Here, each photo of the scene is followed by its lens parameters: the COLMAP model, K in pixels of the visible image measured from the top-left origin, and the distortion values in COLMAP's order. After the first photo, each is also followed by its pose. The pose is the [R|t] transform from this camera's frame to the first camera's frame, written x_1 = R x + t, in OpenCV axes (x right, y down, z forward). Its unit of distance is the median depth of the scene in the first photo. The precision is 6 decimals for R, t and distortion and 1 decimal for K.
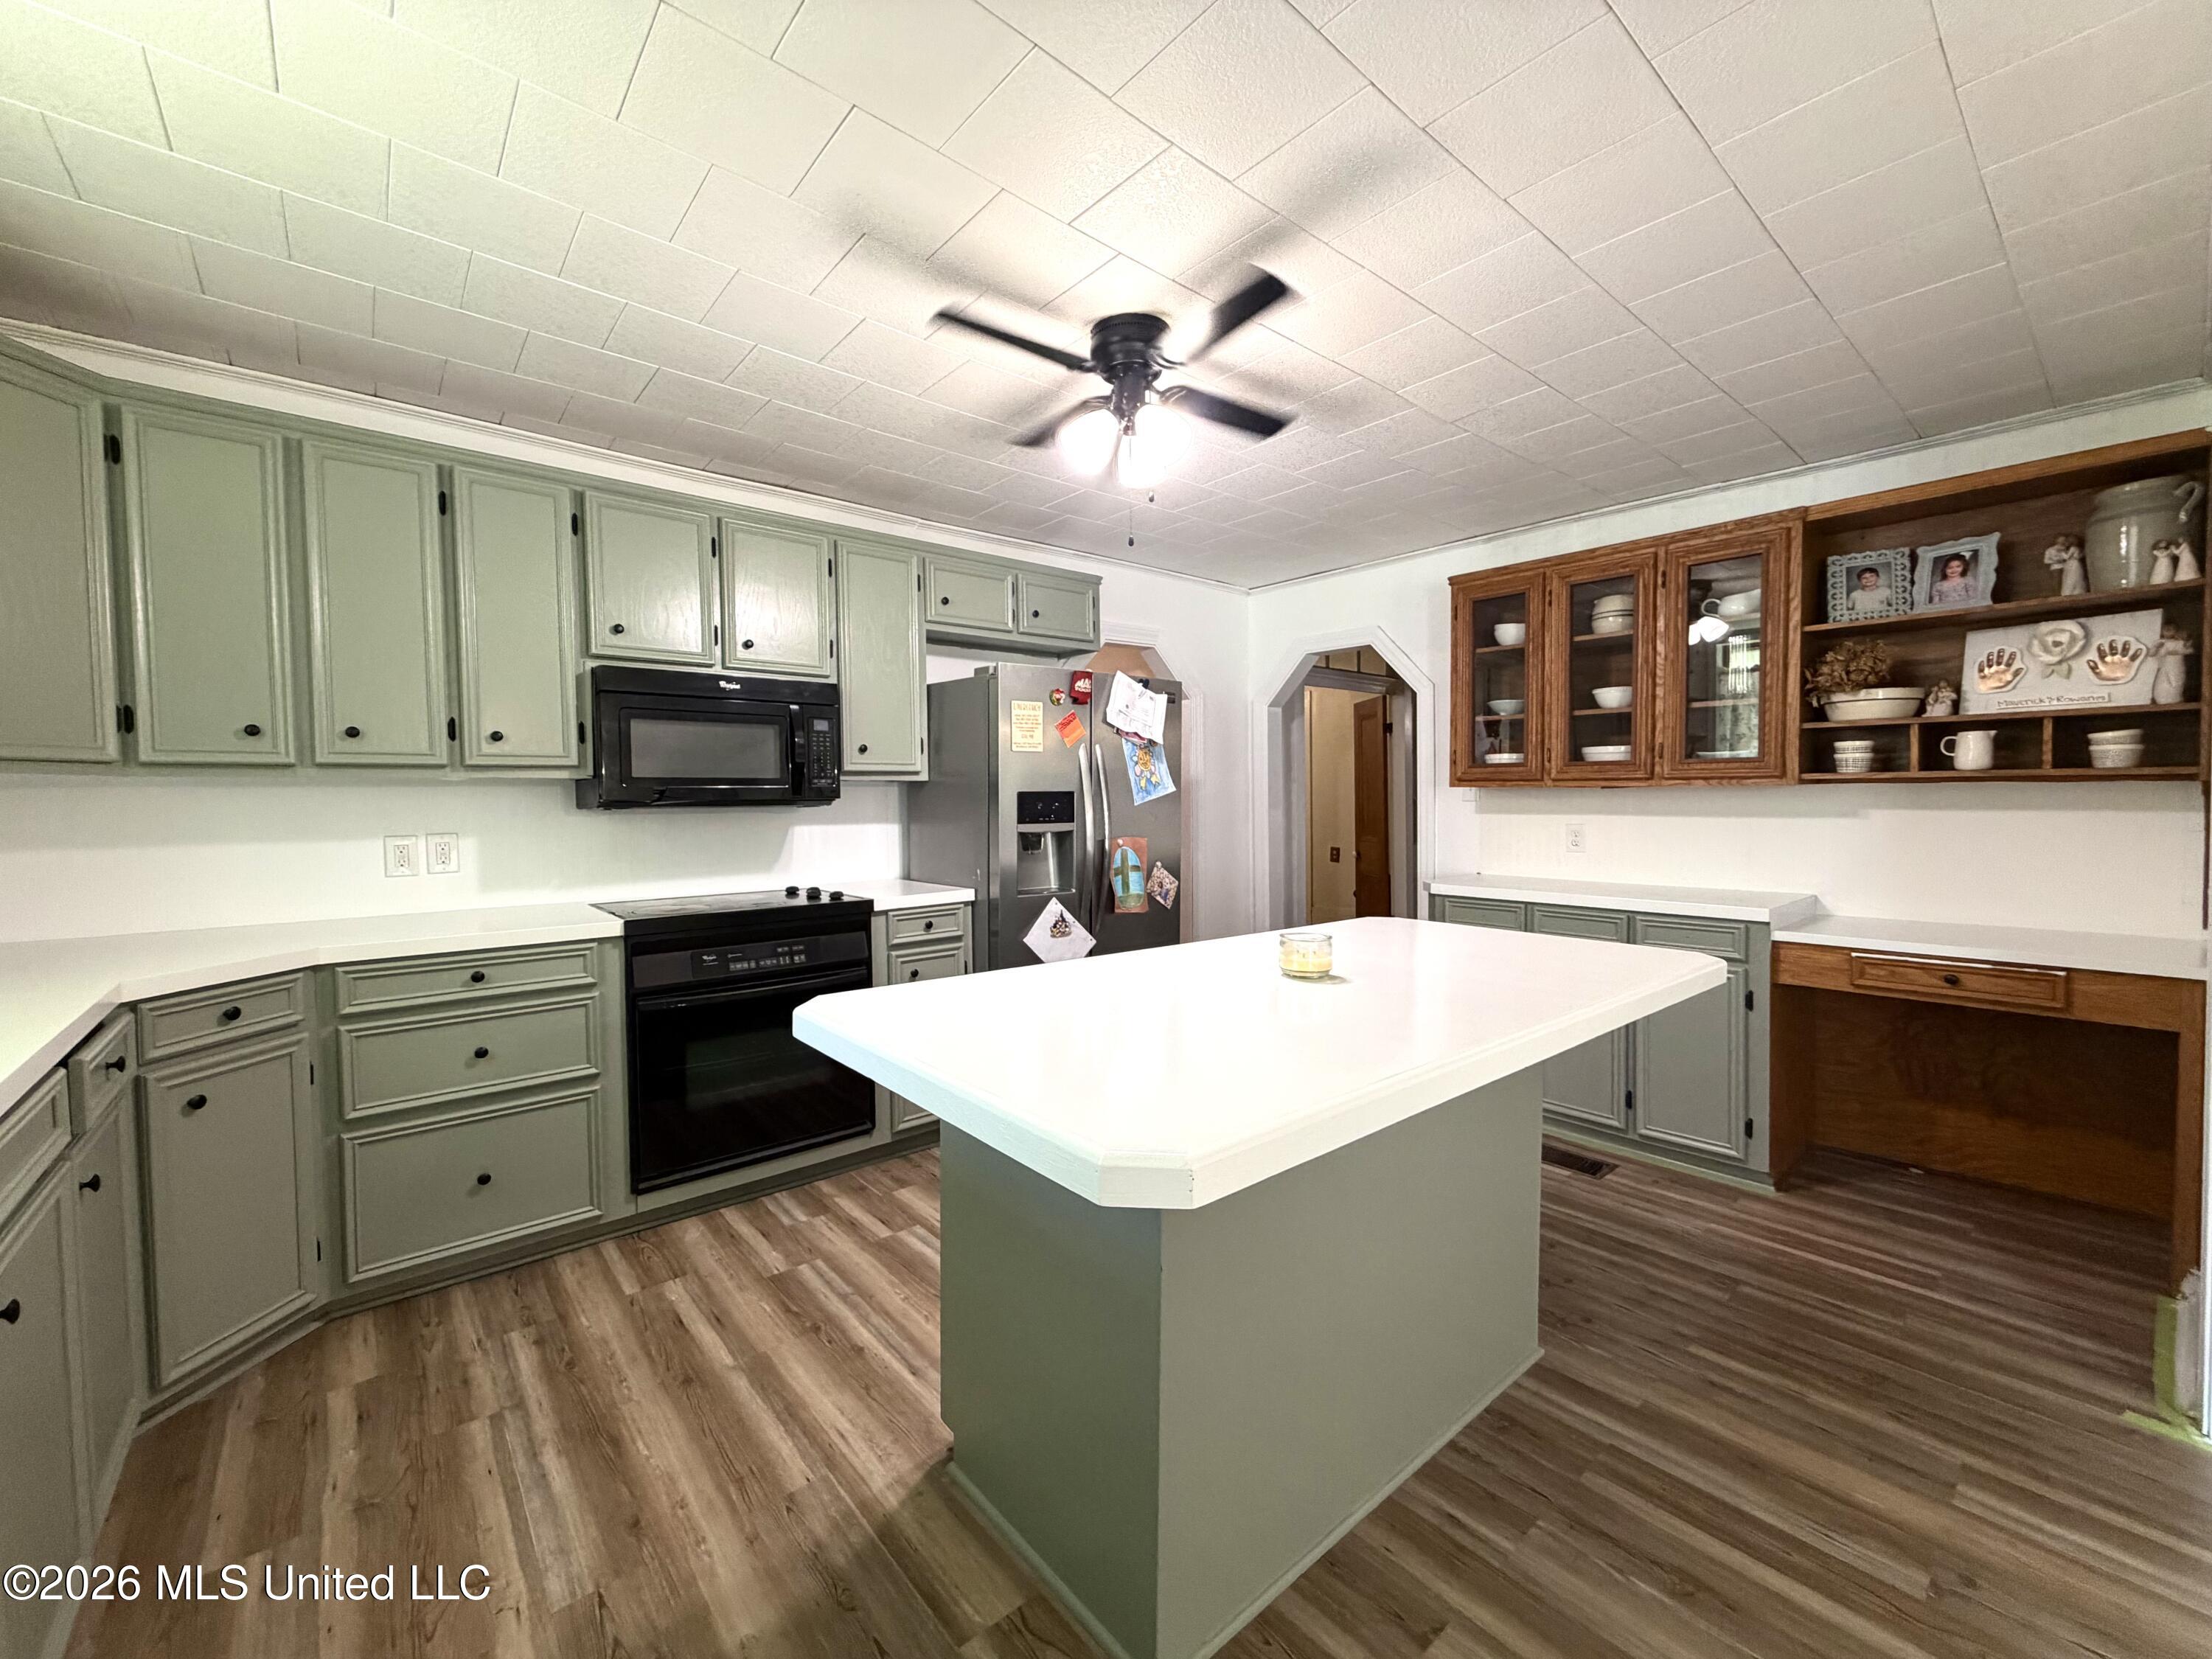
lens RADIAL K [[881.1, 0, 1106.0], [0, 881.1, 829.5], [0, 0, 1]] dist [0.000087, -0.000357]
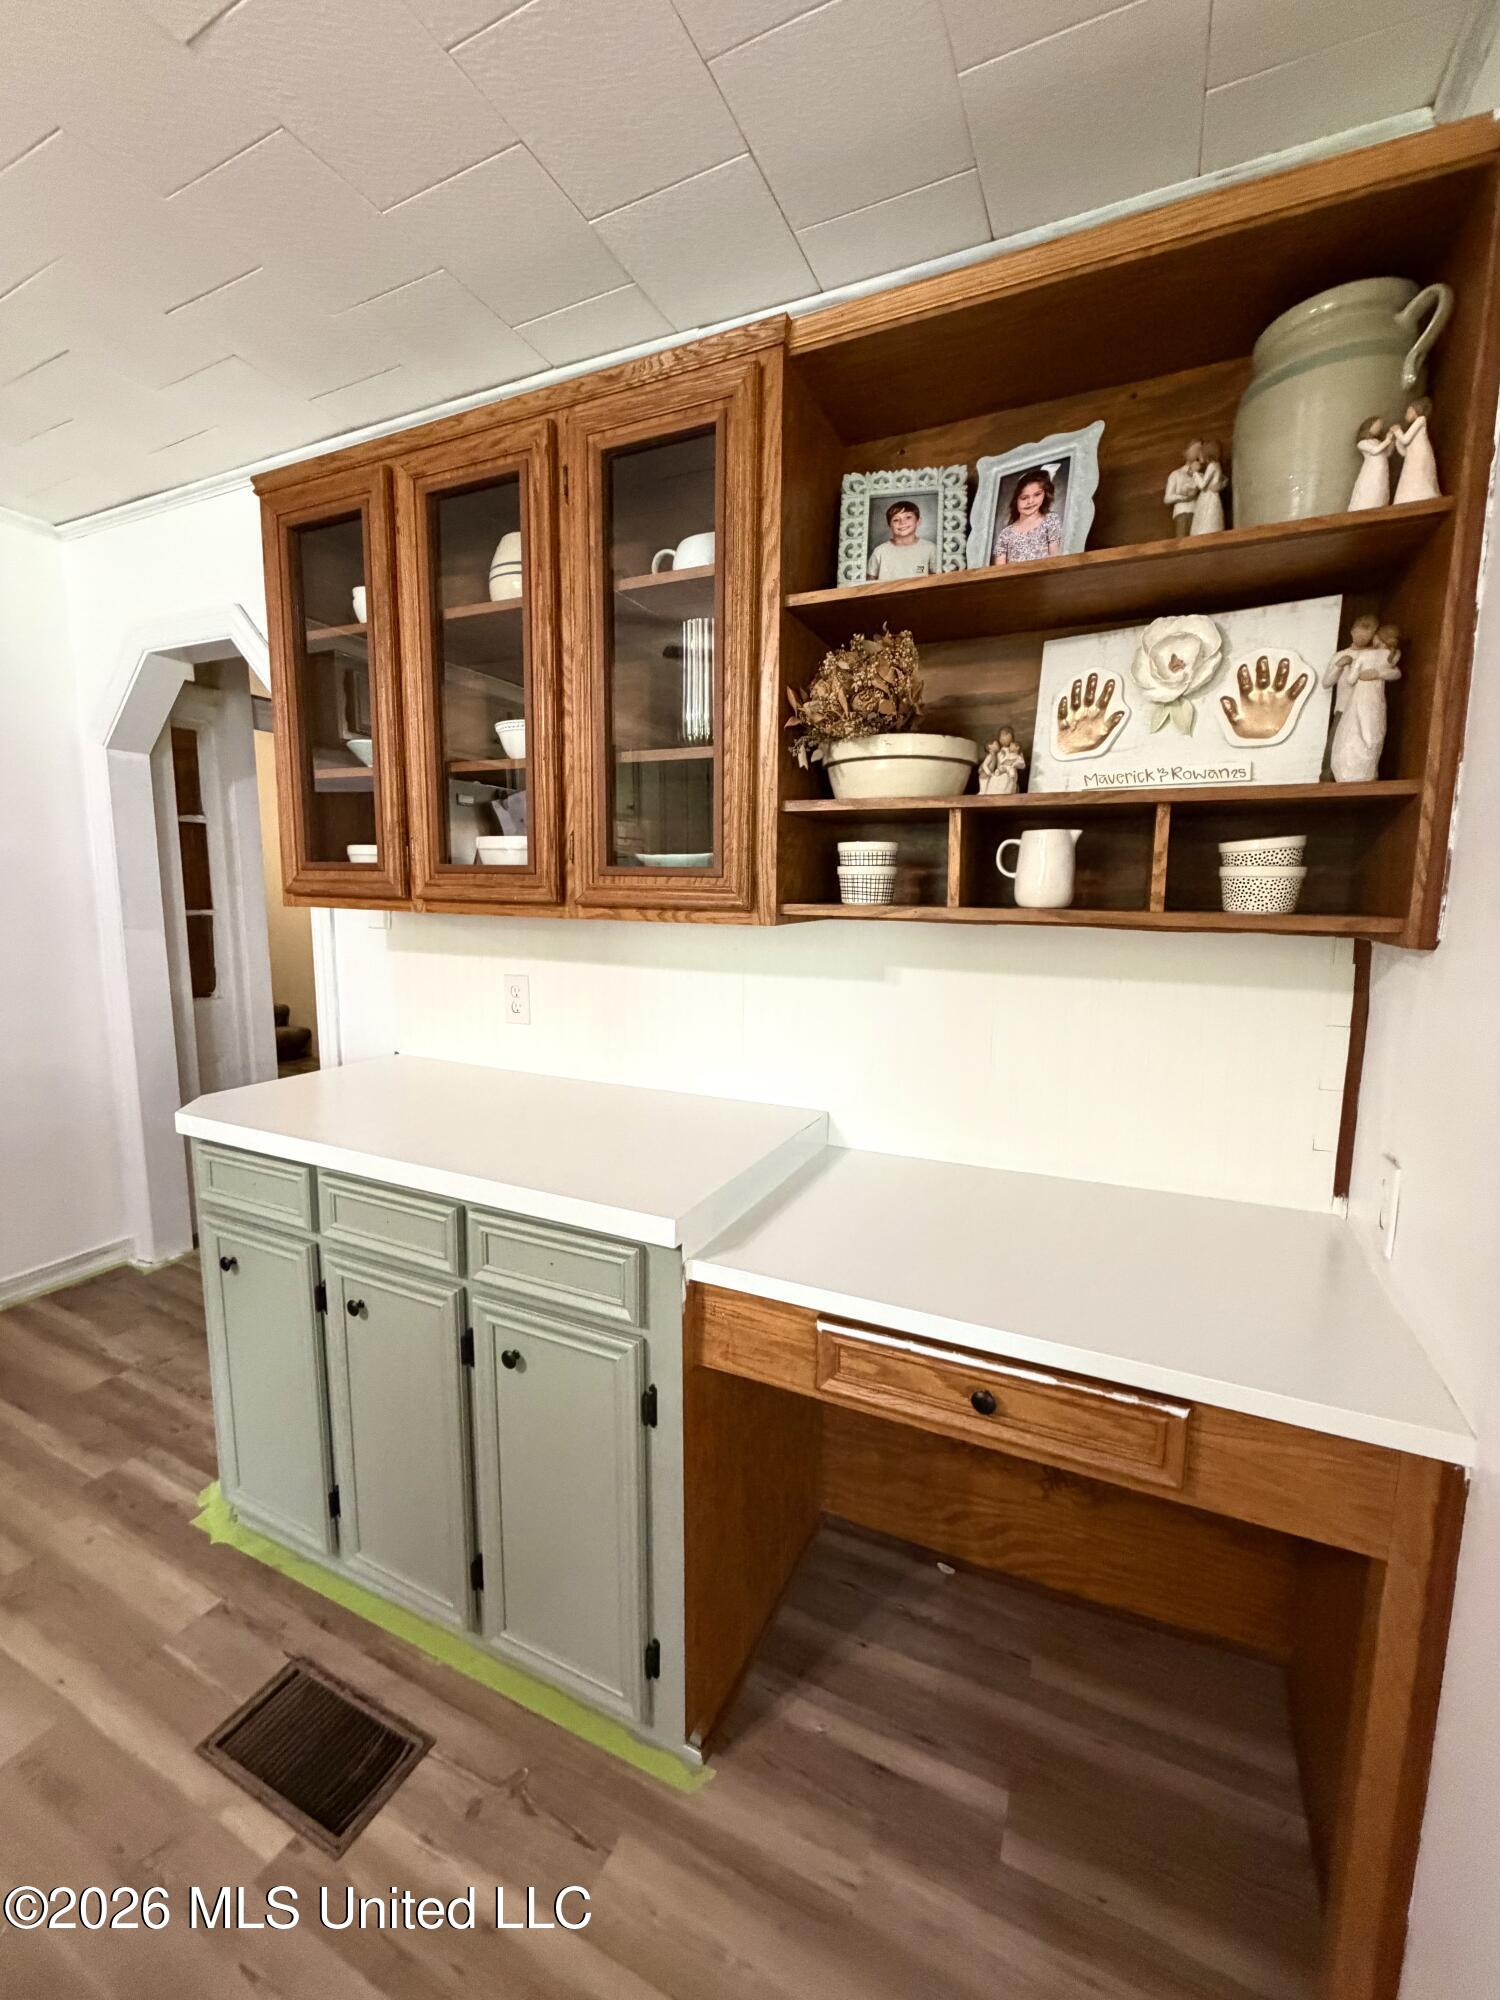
lens RADIAL K [[796.7, 0, 752.2], [0, 796.7, 994.4], [0, 0, 1]] dist [0.000087, -0.000357]
pose [[0.910761, -0.033478, 0.411576, 0.623884], [-0.005661, 0.995602, 0.093512, -0.057853], [-0.412896, -0.087497, 0.906566, 0.630892]]
